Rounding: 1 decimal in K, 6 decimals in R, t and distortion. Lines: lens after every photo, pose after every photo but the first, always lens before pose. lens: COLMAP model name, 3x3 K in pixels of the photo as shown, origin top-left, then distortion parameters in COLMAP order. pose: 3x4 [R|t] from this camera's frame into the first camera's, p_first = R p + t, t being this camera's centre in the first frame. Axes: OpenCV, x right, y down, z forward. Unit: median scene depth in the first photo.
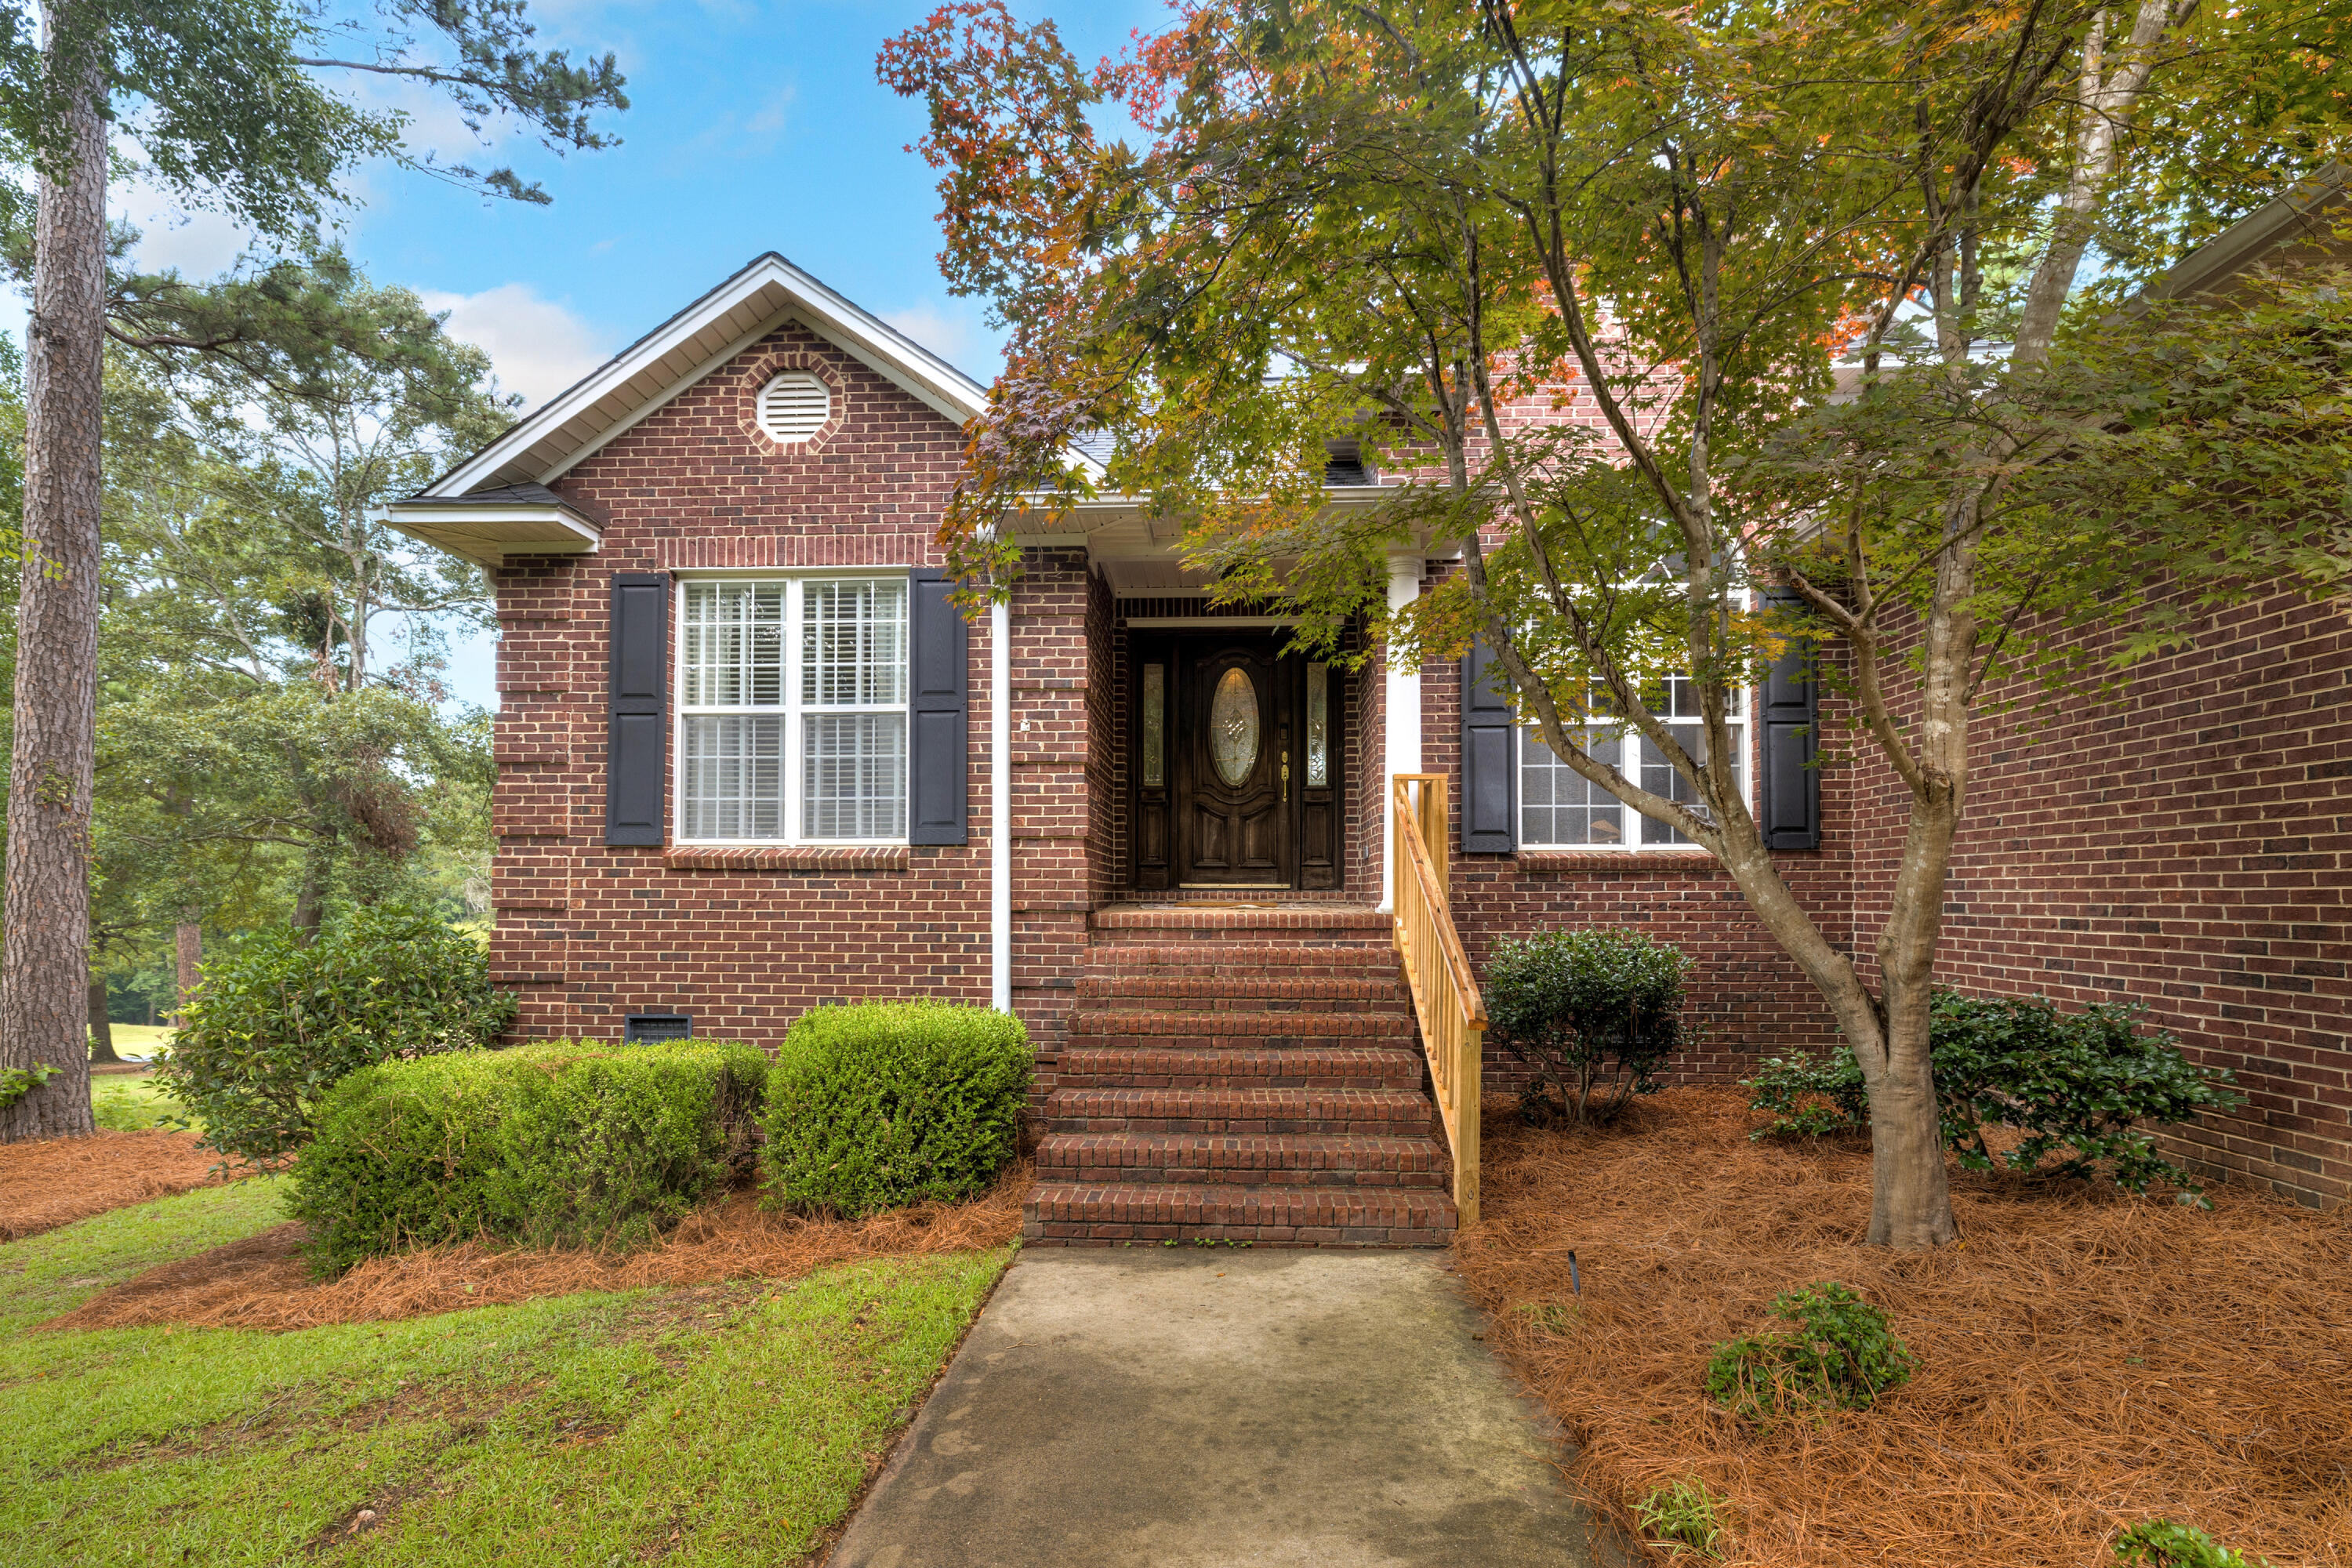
lens RADIAL K [[1088.2, 0, 1188.4], [0, 1088.2, 880.8], [0, 0, 1]] dist [-0.001965, -0.000094]
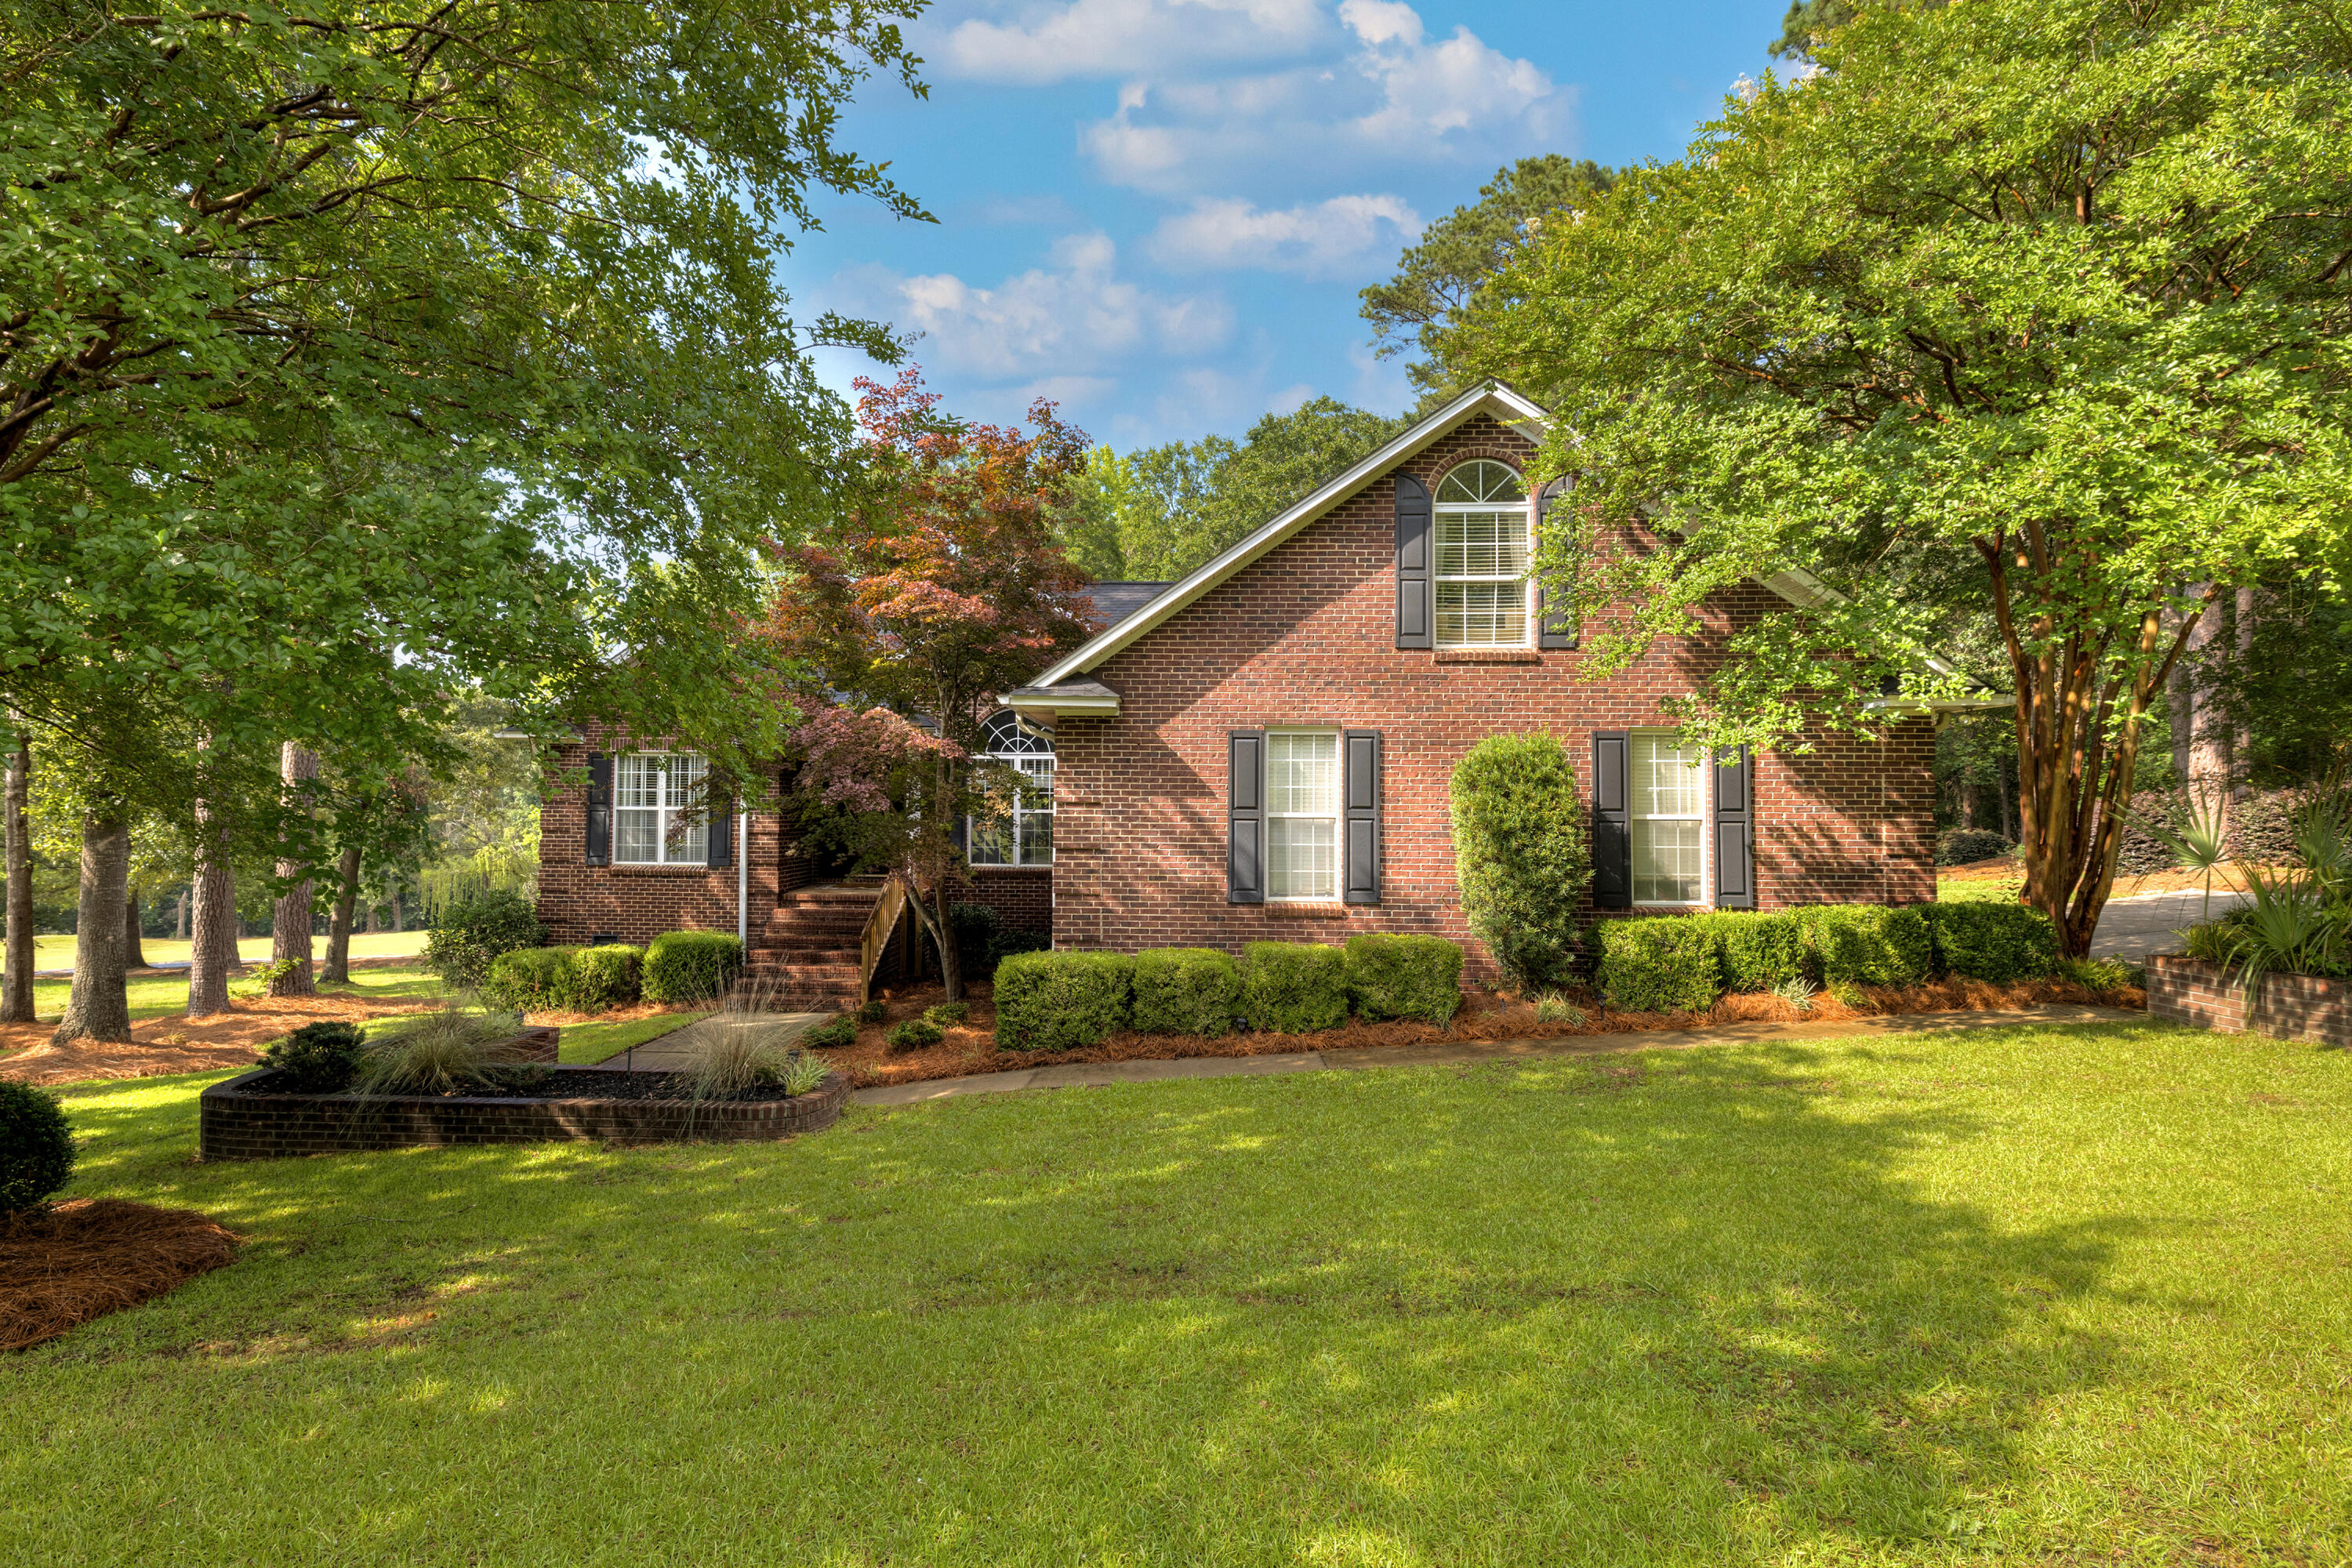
lens RADIAL K [[1168.7, 0, 1121.9], [0, 1168.7, 767.1], [0, 0, 1]] dist [-0.001871, -0.000137]
pose [[0.999619, 0.001870, -0.027544, 0.739558], [-0.002324, 0.999862, -0.016465, -0.211047], [0.027509, 0.016523, 0.999485, -1.588830]]
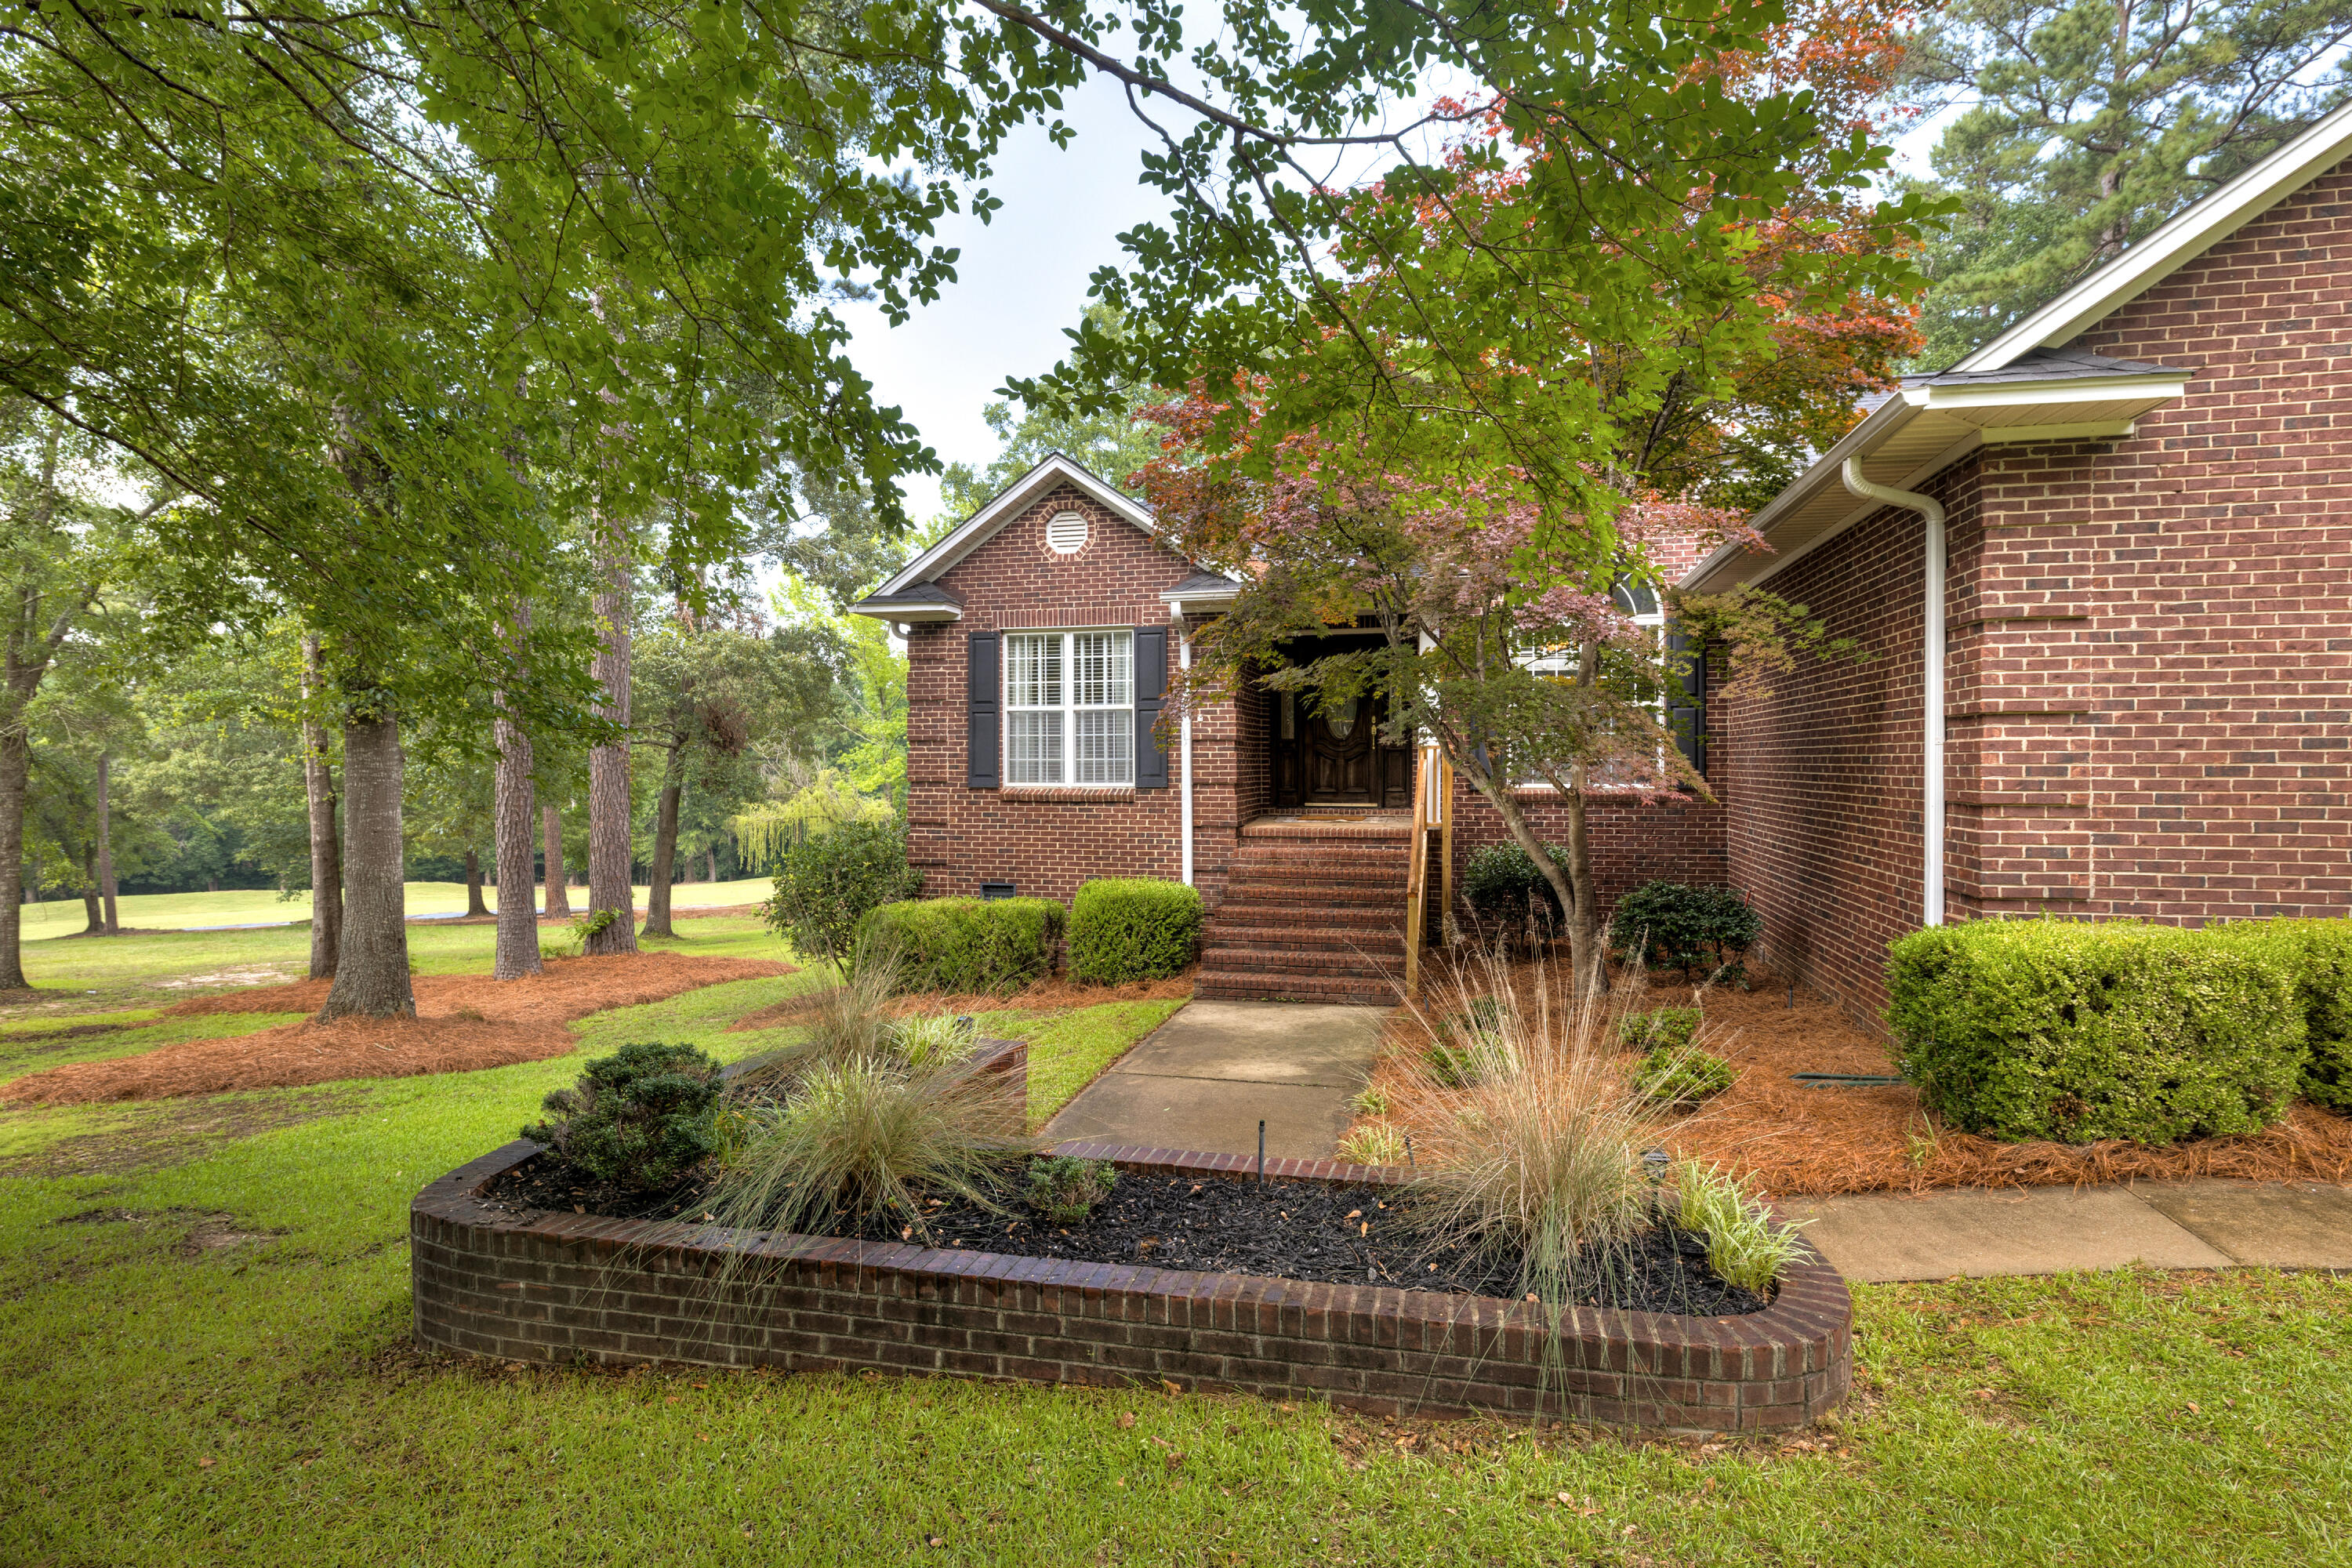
lens RADIAL K [[1186.4, 0, 1181.5], [0, 1186.4, 765.1], [0, 0, 1]] dist [-0.002520, -0.000789]
pose [[0.980267, -0.004718, -0.197621, 0.185833], [0.008523, 0.999794, 0.018409, -0.101046], [0.197494, -0.019731, 0.980106, -0.819581]]
